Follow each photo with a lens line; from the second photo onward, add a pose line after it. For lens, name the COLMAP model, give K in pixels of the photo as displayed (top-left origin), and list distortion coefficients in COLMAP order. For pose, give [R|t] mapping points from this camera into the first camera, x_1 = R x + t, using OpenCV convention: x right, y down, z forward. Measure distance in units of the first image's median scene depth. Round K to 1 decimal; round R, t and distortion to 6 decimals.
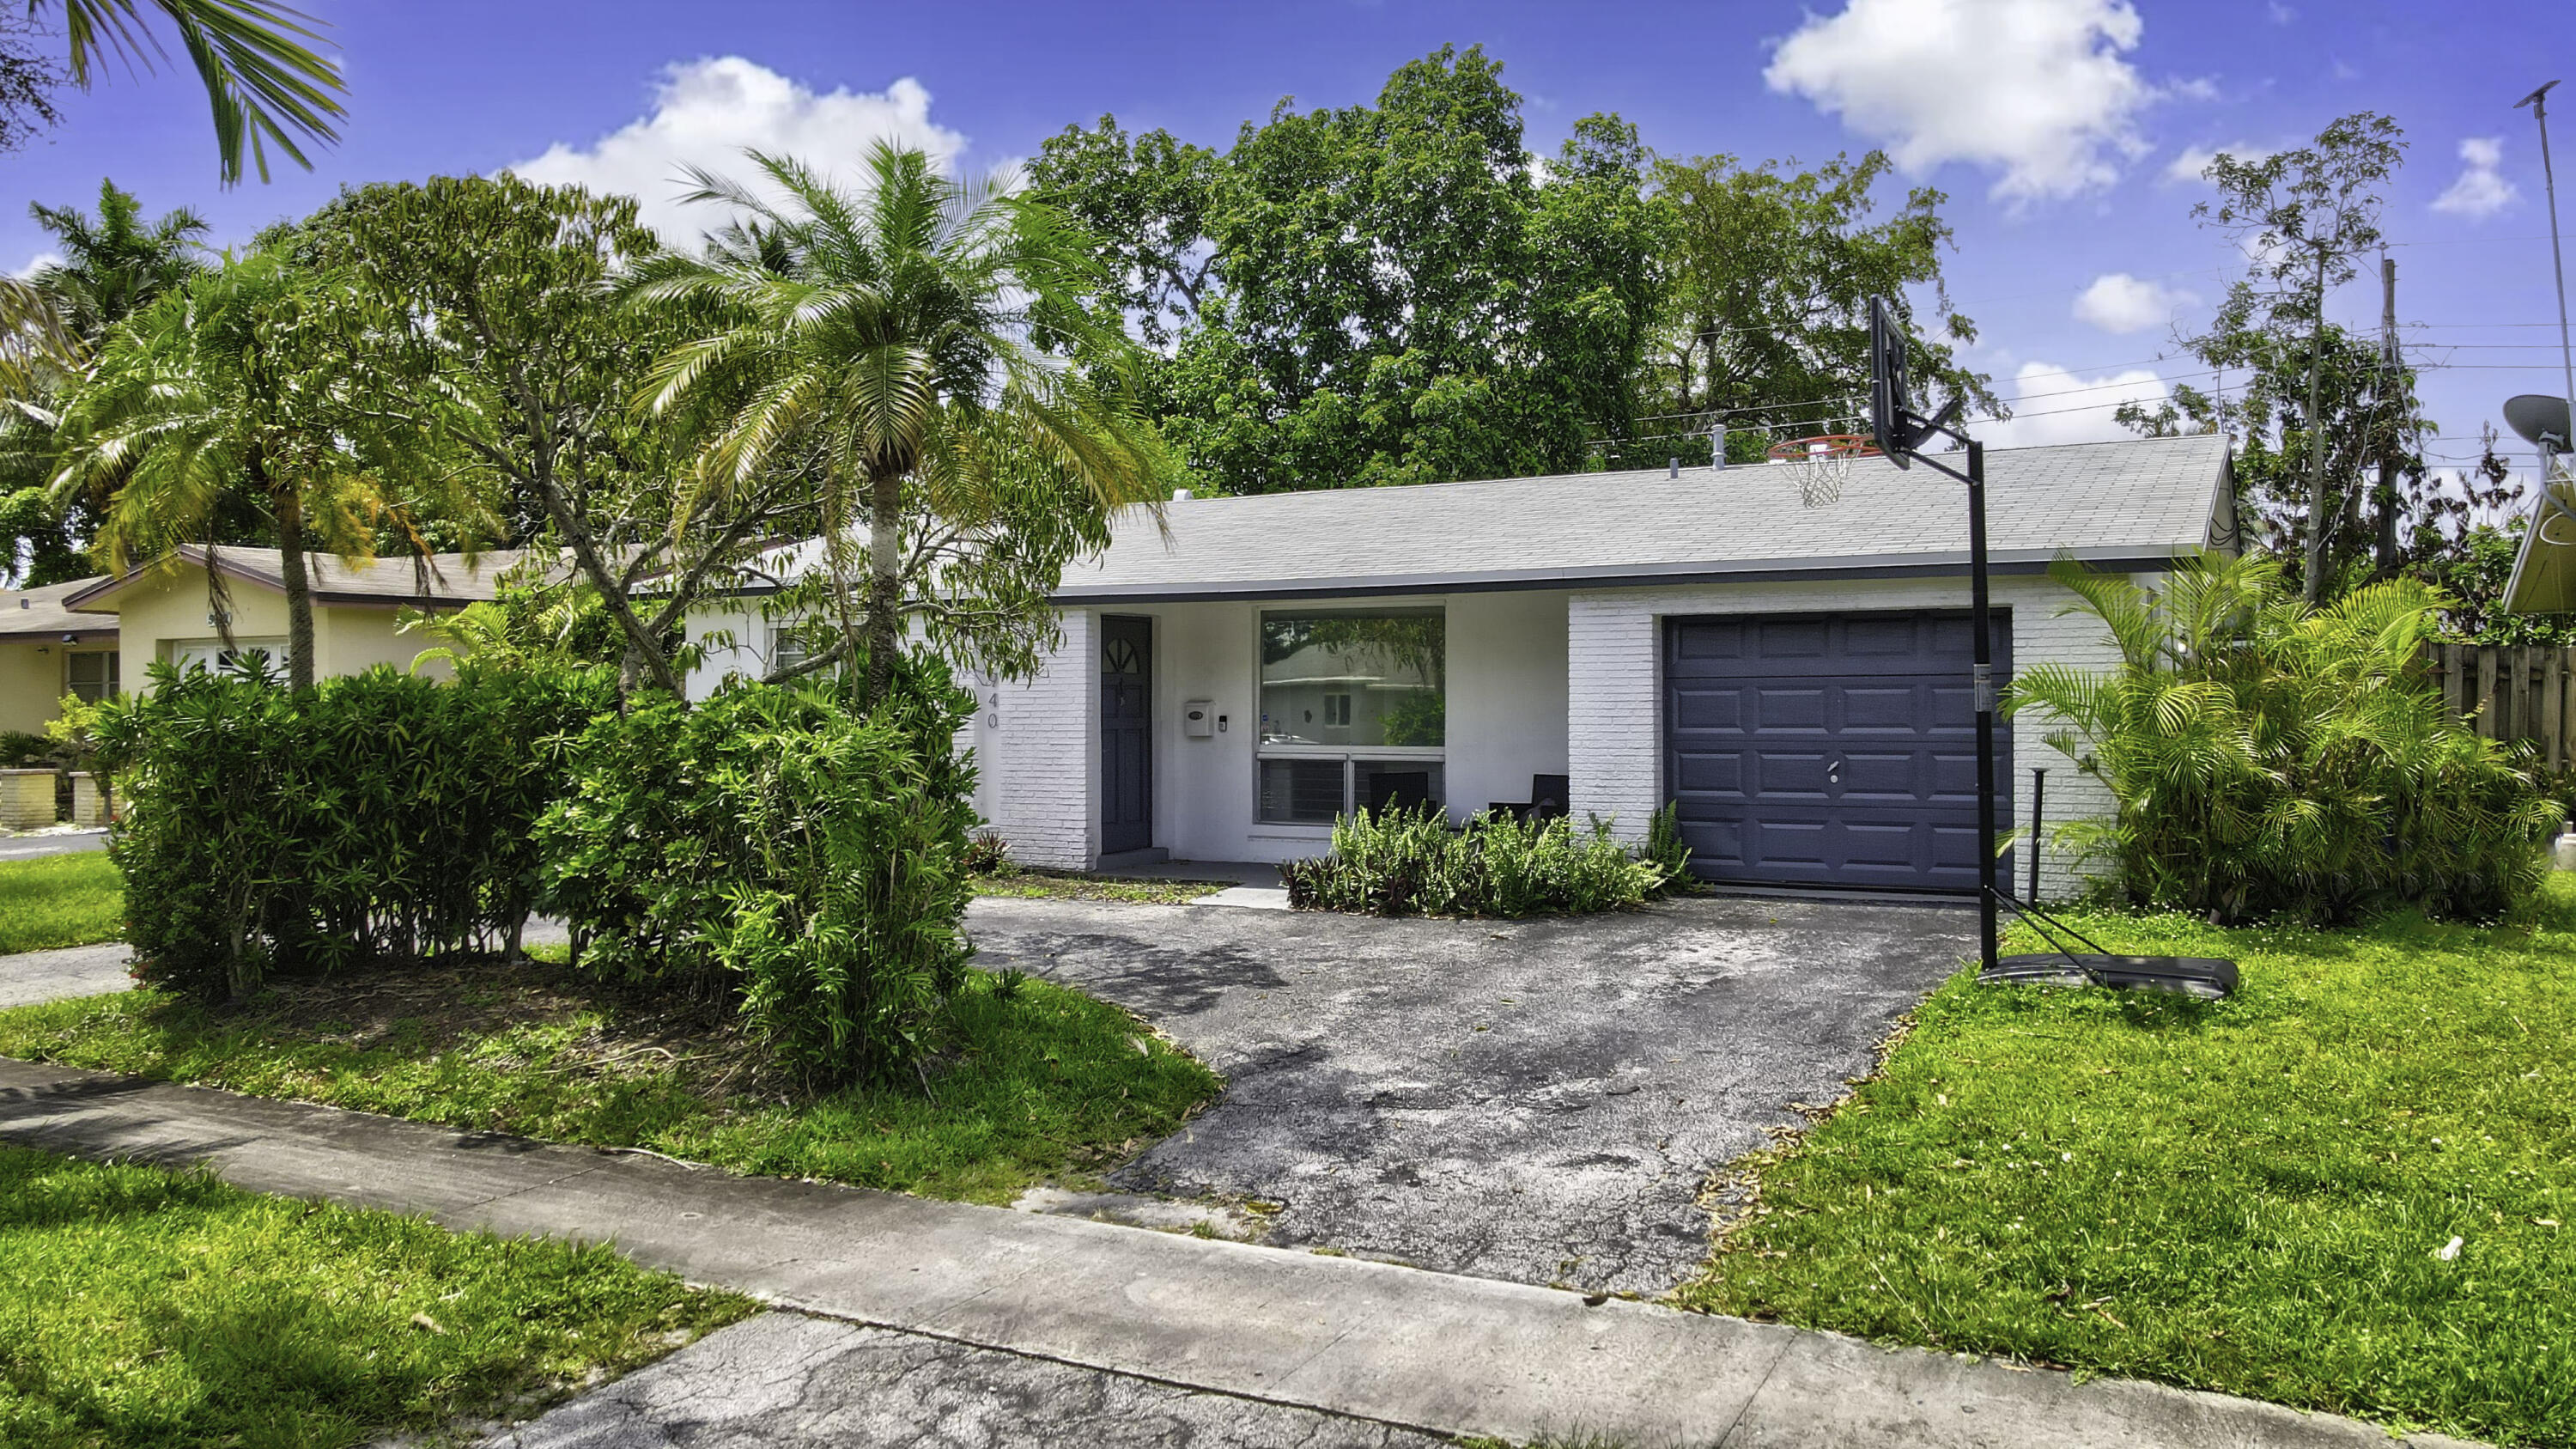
lens RADIAL K [[1870.9, 0, 1288.0], [0, 1870.9, 724.5], [0, 0, 1]] dist [0.001118, -0.007256]
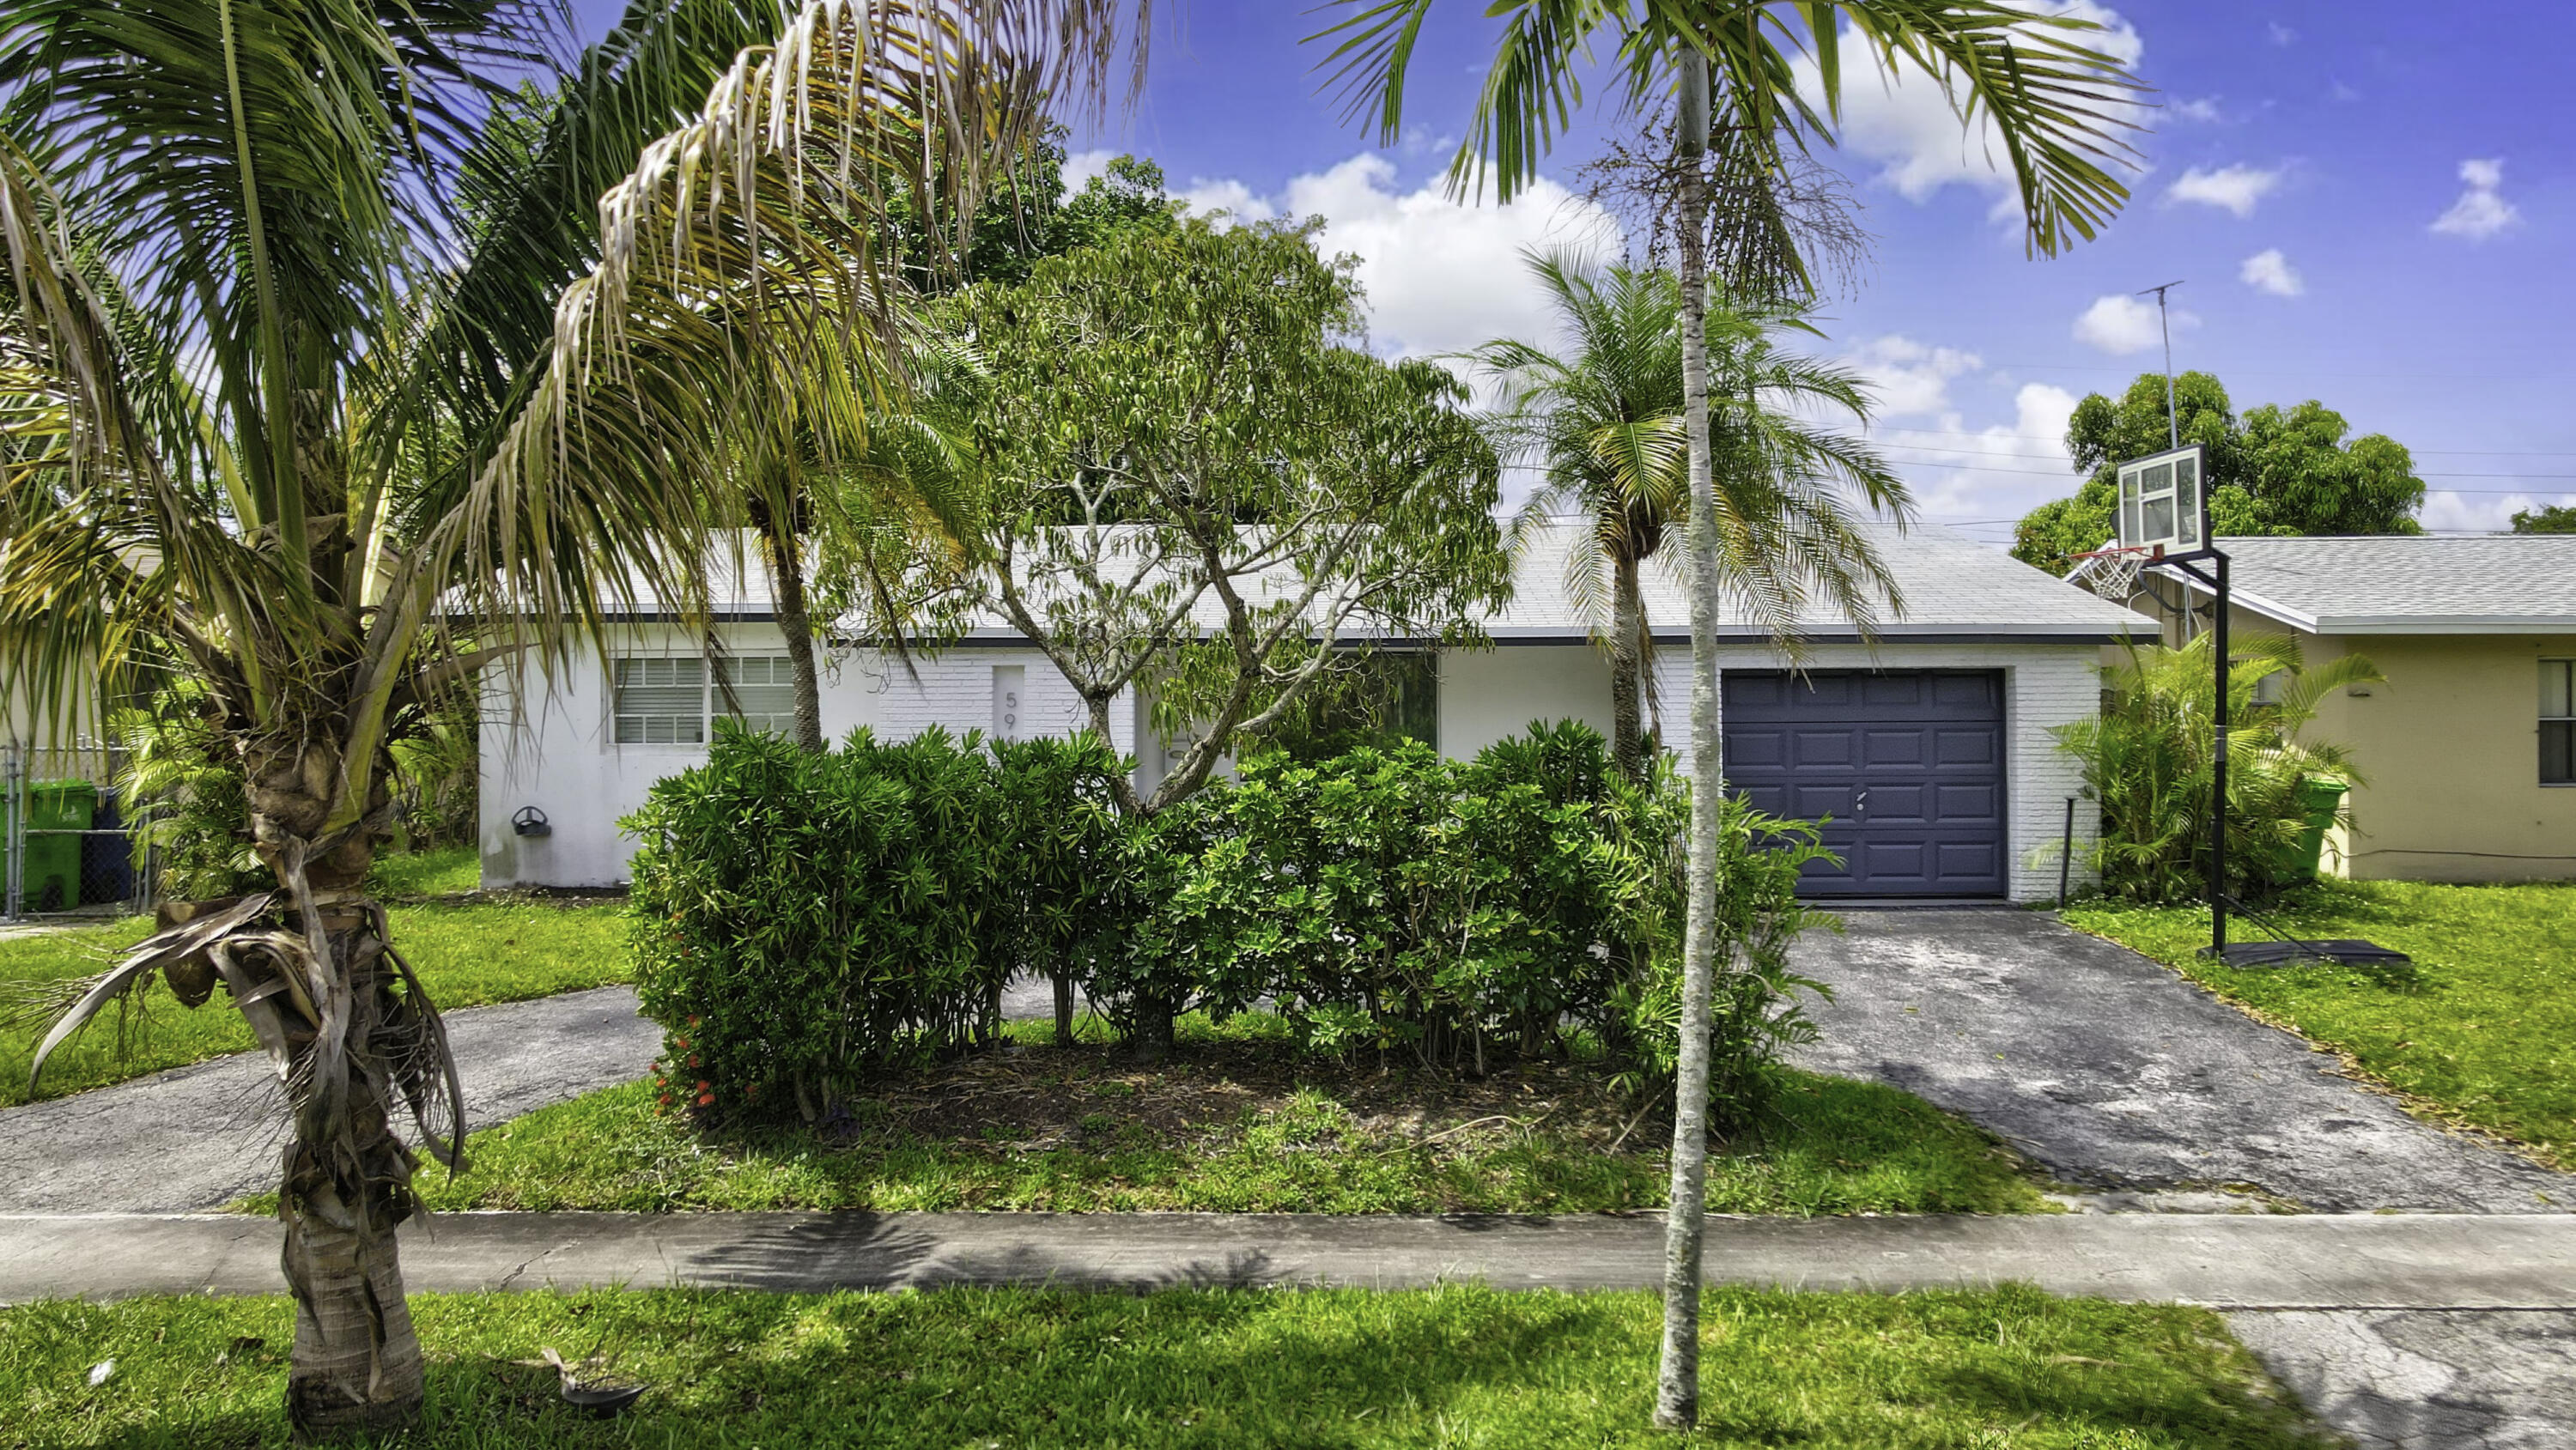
lens RADIAL K [[1870.4, 0, 1288.0], [0, 1870.4, 725.0], [0, 0, 1]] dist [0.001118, -0.007256]
pose [[0.887888, 0.002725, 0.460052, -1.206140], [-0.003393, 0.999994, 0.000627, -0.046981], [-0.460047, -0.002118, 0.887892, 0.211033]]
